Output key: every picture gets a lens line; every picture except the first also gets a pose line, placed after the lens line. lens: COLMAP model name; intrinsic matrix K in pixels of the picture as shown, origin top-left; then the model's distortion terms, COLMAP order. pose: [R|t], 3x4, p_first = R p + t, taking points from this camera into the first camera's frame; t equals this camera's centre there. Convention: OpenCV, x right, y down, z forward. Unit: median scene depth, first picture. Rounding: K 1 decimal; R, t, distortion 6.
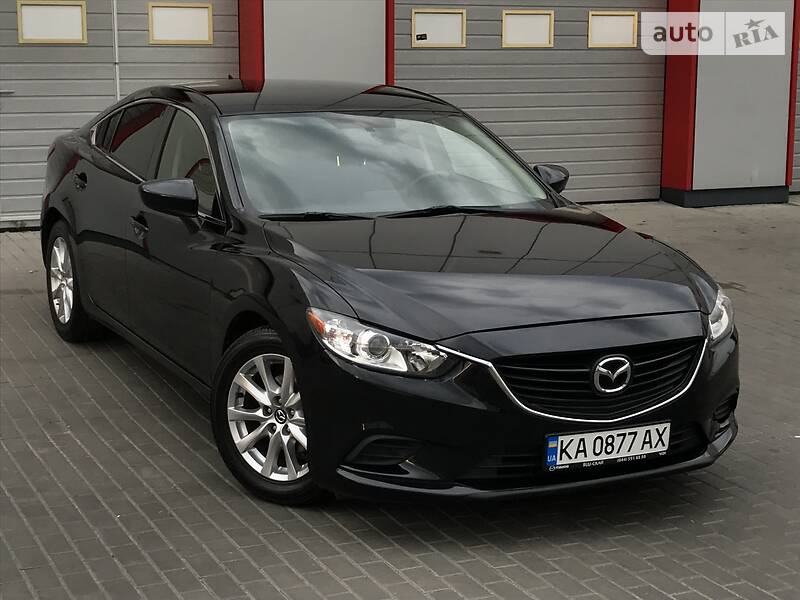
lens RADIAL K [[1464.2, 0, 394.0], [0, 1464.2, 297.1], [0, 0, 1]] dist [0.063659, 0.000000]
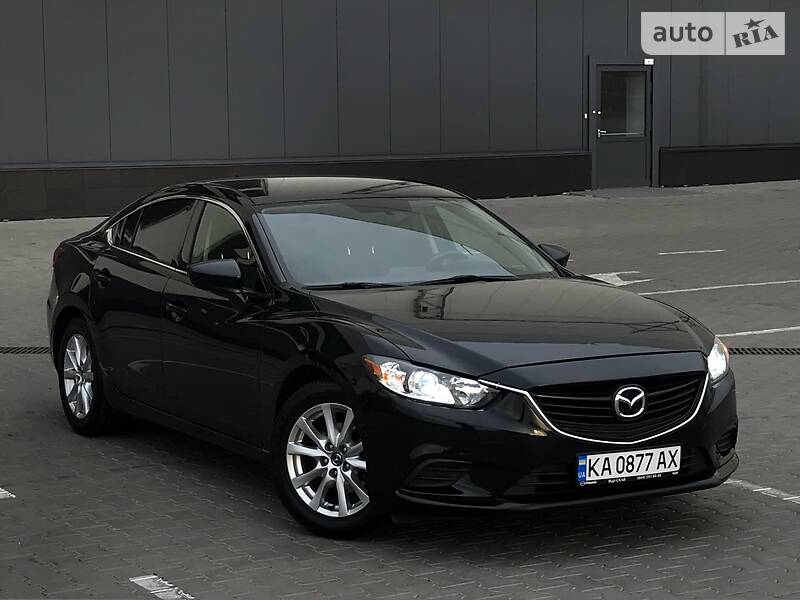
lens RADIAL K [[1764.7, 0, 395.0], [0, 1764.7, 298.1], [0, 0, 1]] dist [0.016727, 0.000000]
pose [[0.998351, -0.031116, 0.048241, -0.100269], [0.035820, 0.994348, -0.099942, 0.102790], [-0.044859, 0.101505, 0.993823, -0.383510]]
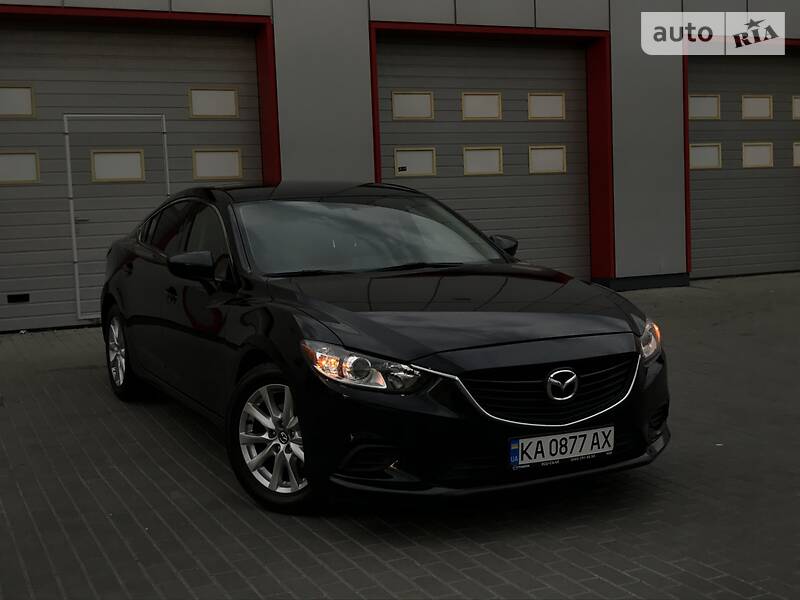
lens RADIAL K [[1074.3, 0, 395.4], [0, 1074.3, 281.2], [0, 0, 1]] dist [0.024001, 0.000000]
pose [[0.999122, -0.041883, 0.001140, 0.018123], [0.041776, 0.993775, -0.103275, 0.052900], [0.003193, 0.103232, 0.994652, 0.136258]]
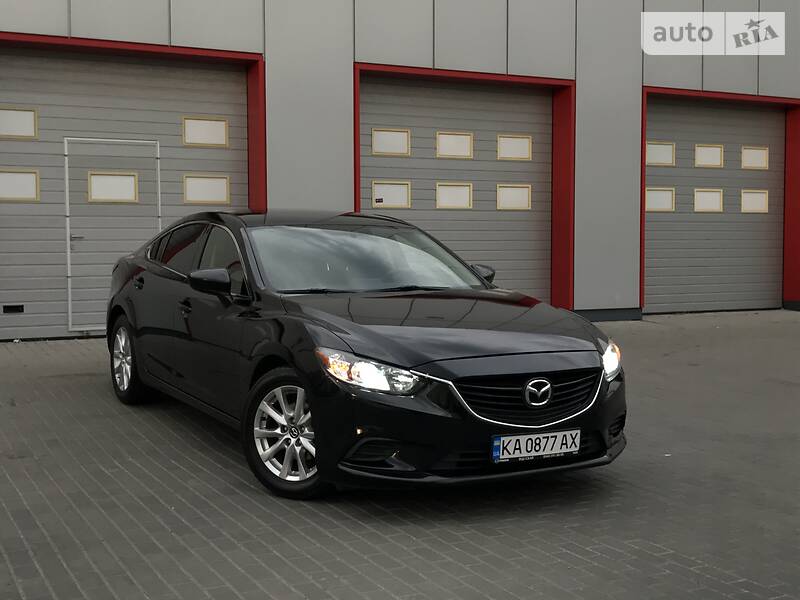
lens RADIAL K [[1074.3, 0, 398.4], [0, 1074.3, 281.8], [0, 0, 1]] dist [0.024001, 0.000000]
pose [[0.998847, -0.005883, 0.047636, -0.029518], [0.011999, 0.991553, -0.129146, 0.077771], [-0.046474, 0.129568, 0.990481, -0.006924]]
